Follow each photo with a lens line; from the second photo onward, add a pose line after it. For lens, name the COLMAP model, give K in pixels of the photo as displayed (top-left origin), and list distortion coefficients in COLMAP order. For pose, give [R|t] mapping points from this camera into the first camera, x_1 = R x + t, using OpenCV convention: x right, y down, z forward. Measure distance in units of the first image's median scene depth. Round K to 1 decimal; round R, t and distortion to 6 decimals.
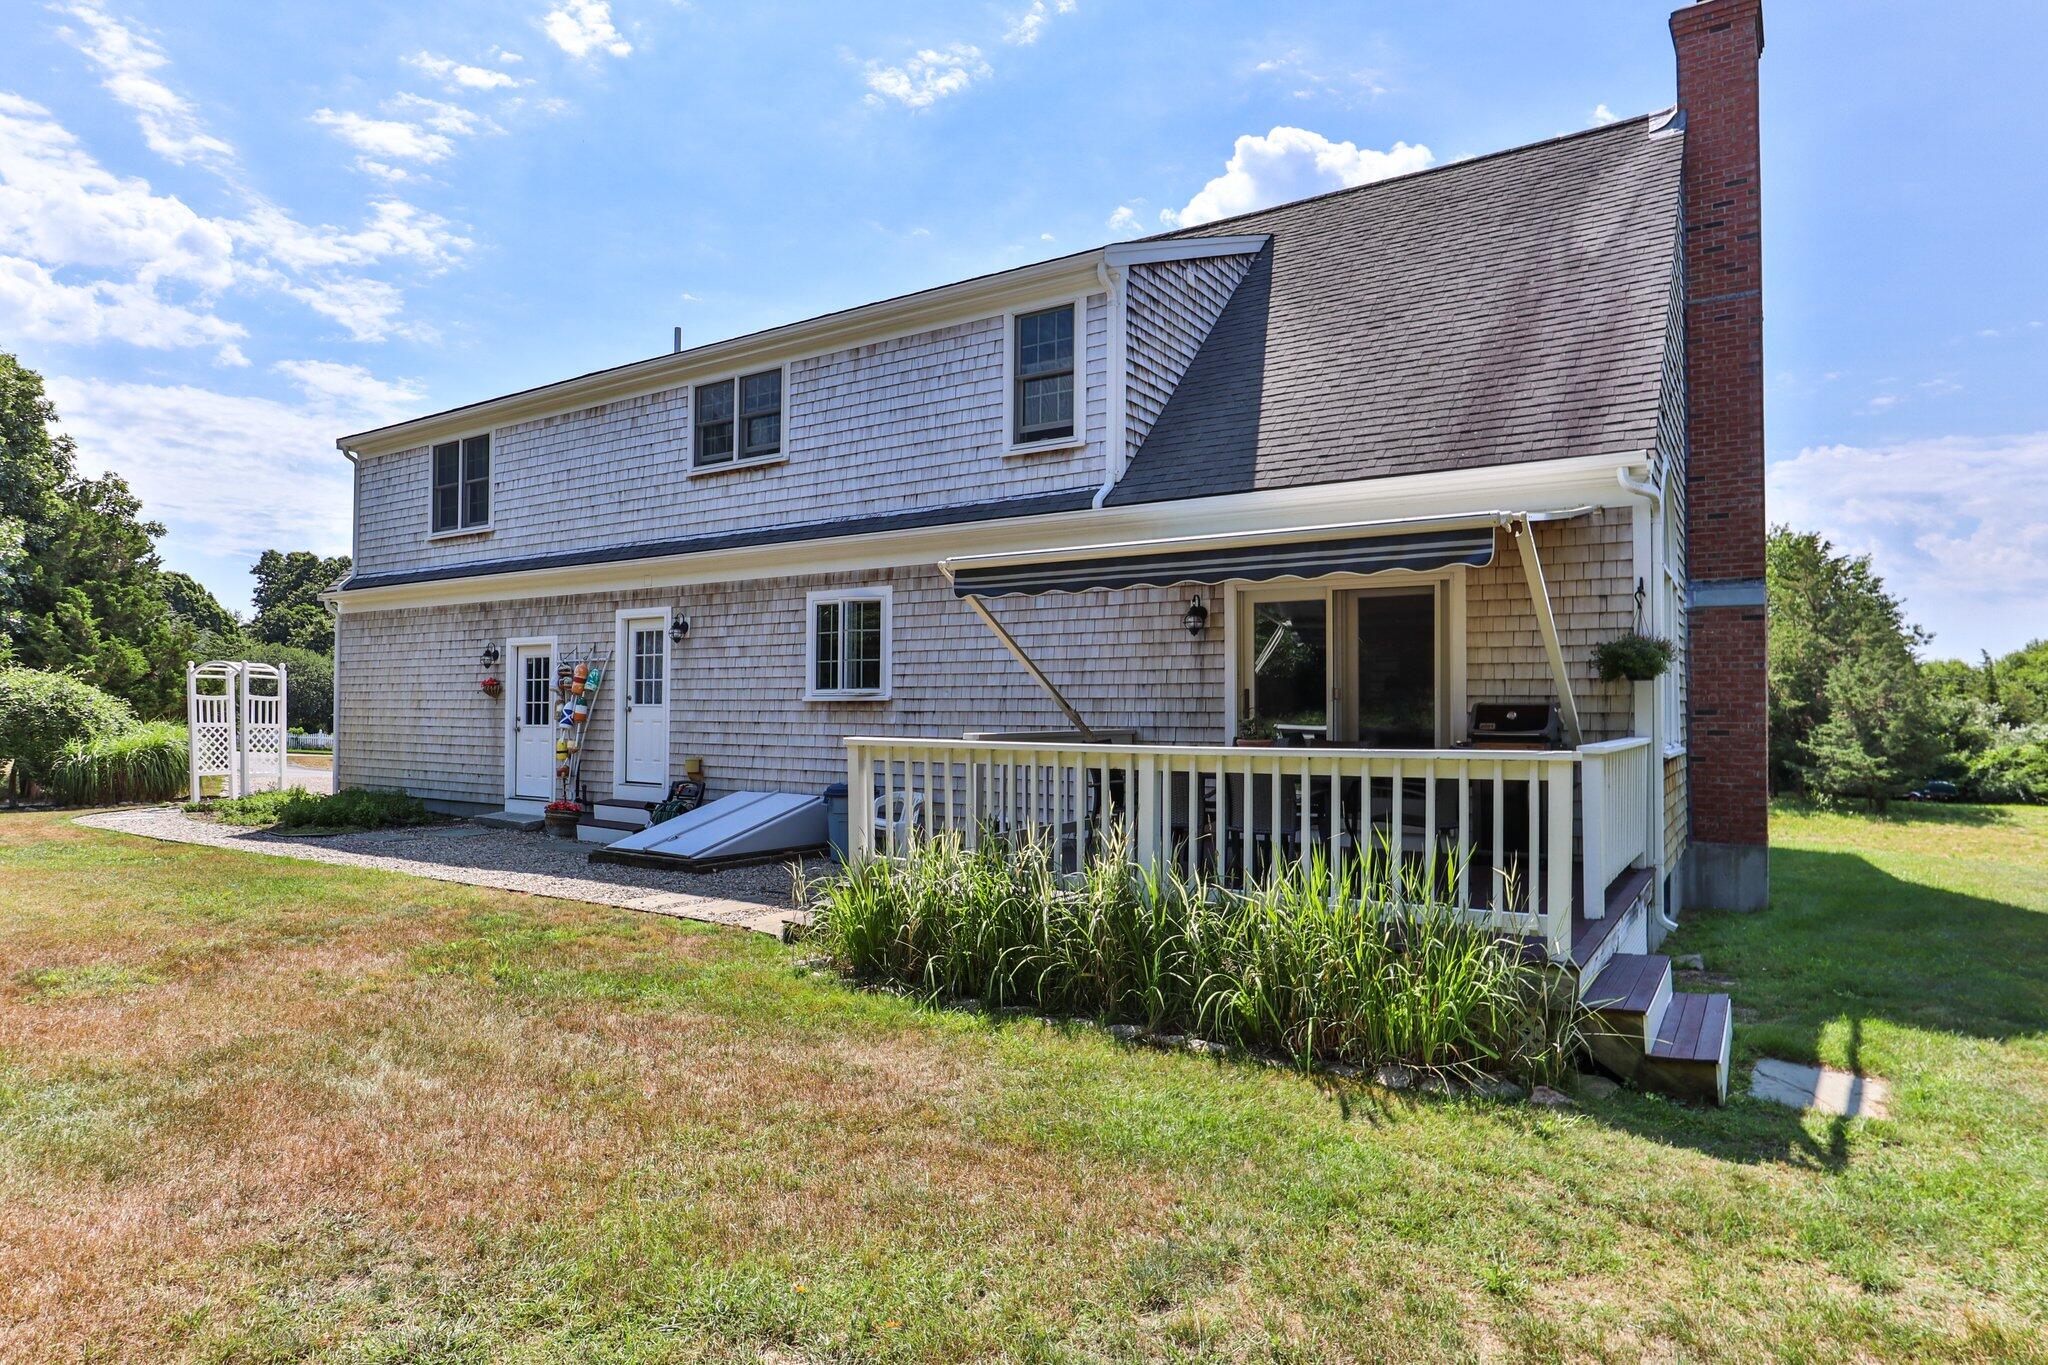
lens RADIAL K [[1161.2, 0, 1028.4], [0, 1161.2, 686.6], [0, 0, 1]] dist [-0.031140, 0.010613]
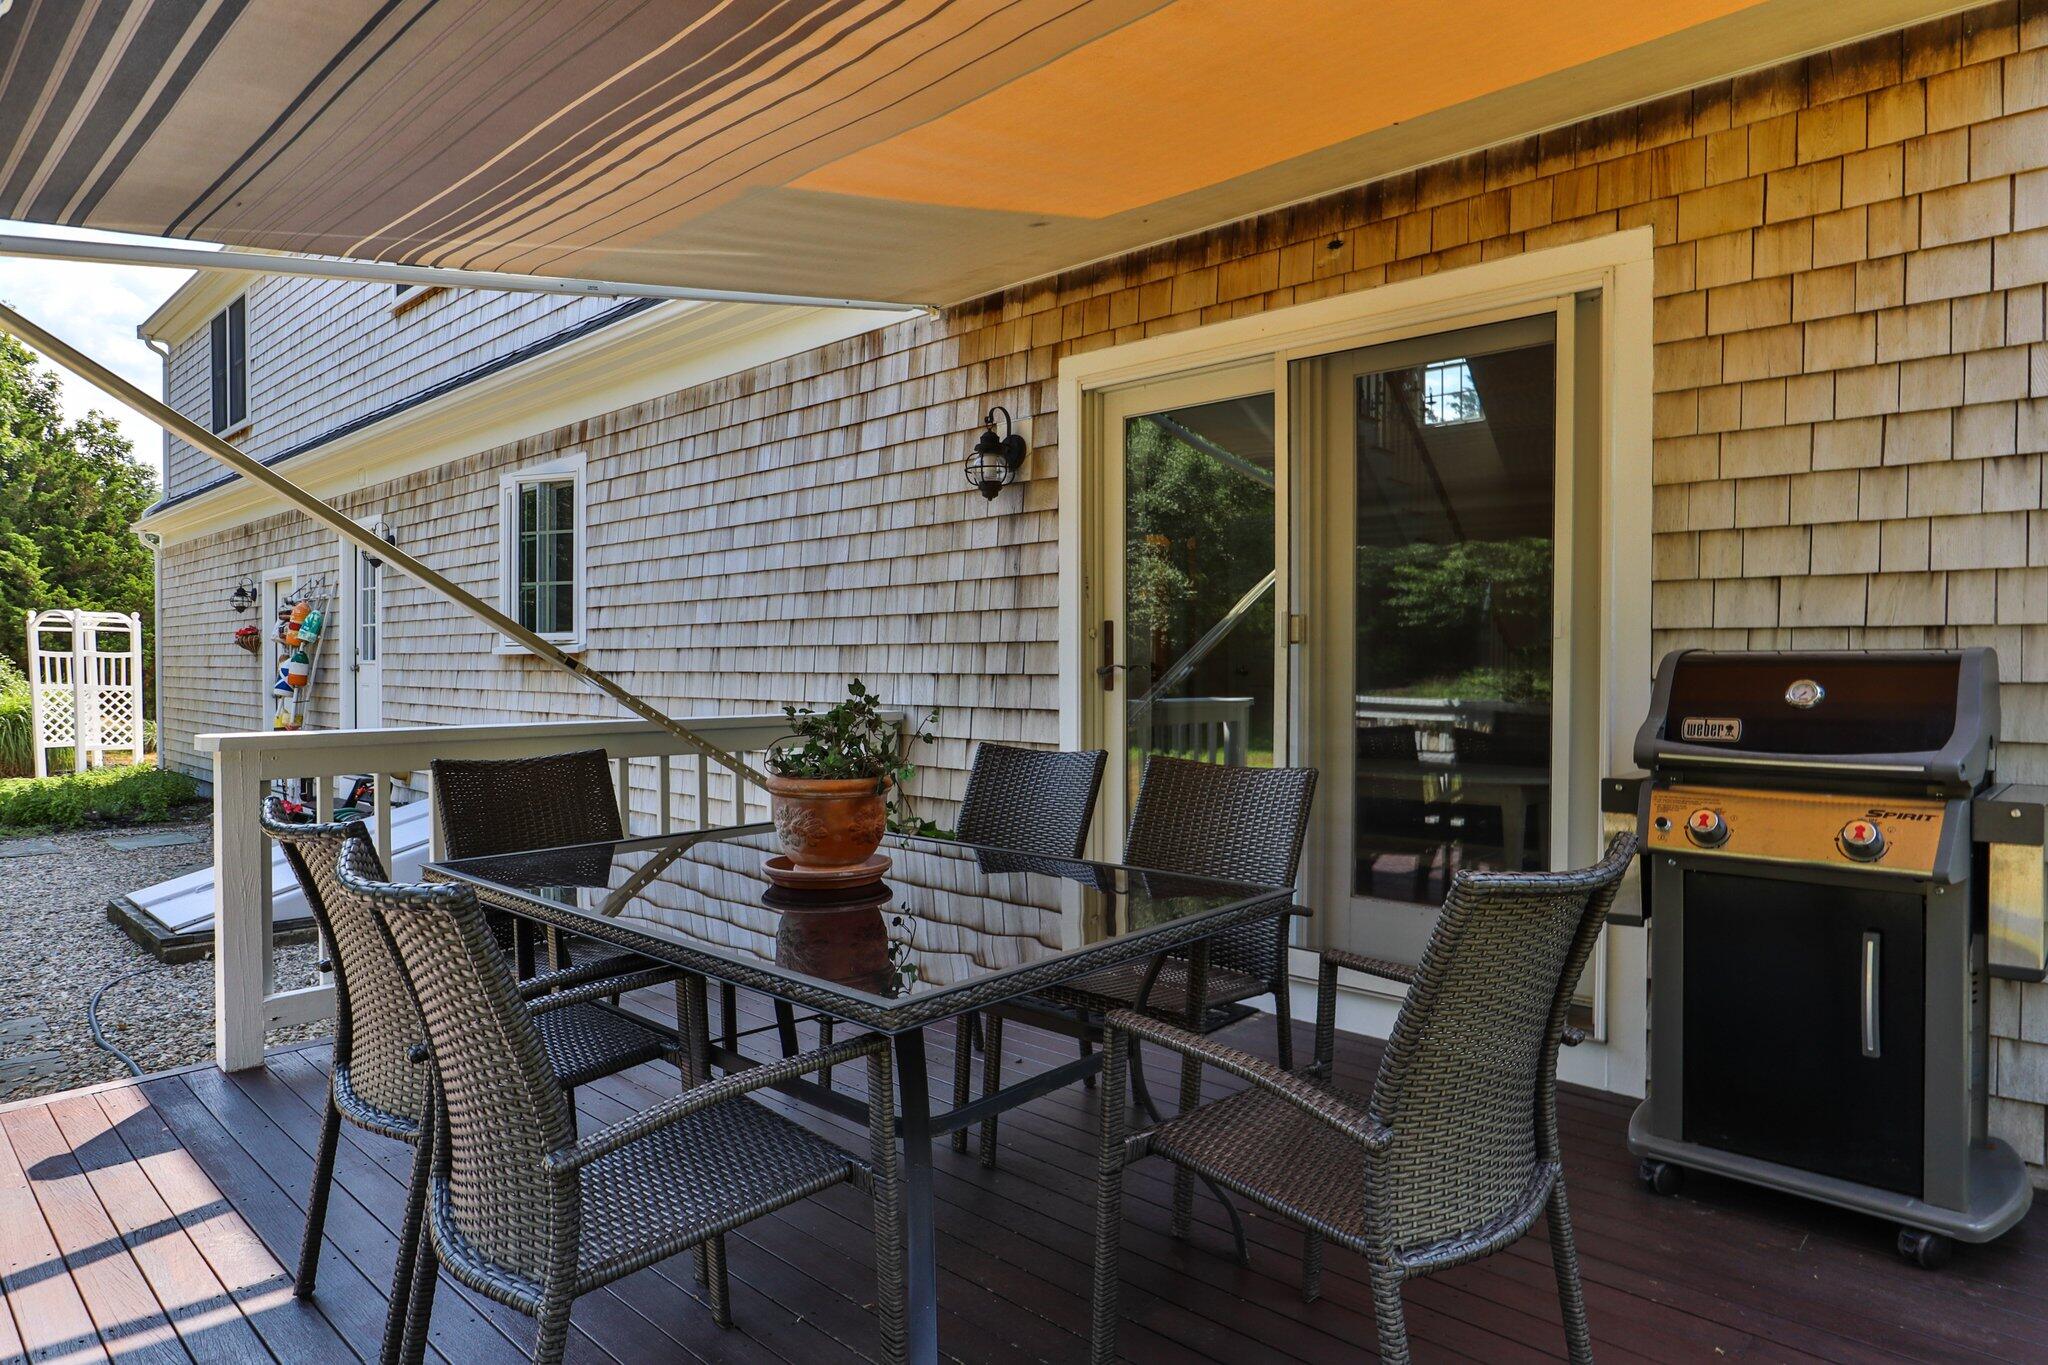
lens RADIAL K [[1161.2, 0, 1018.9], [0, 1161.2, 672.2], [0, 0, 1]] dist [-0.031140, 0.010613]
pose [[0.986357, -0.003414, -0.164584, 0.194936], [0.008312, 0.999542, 0.029082, 0.007042], [0.164410, -0.030053, 0.985934, 0.494557]]
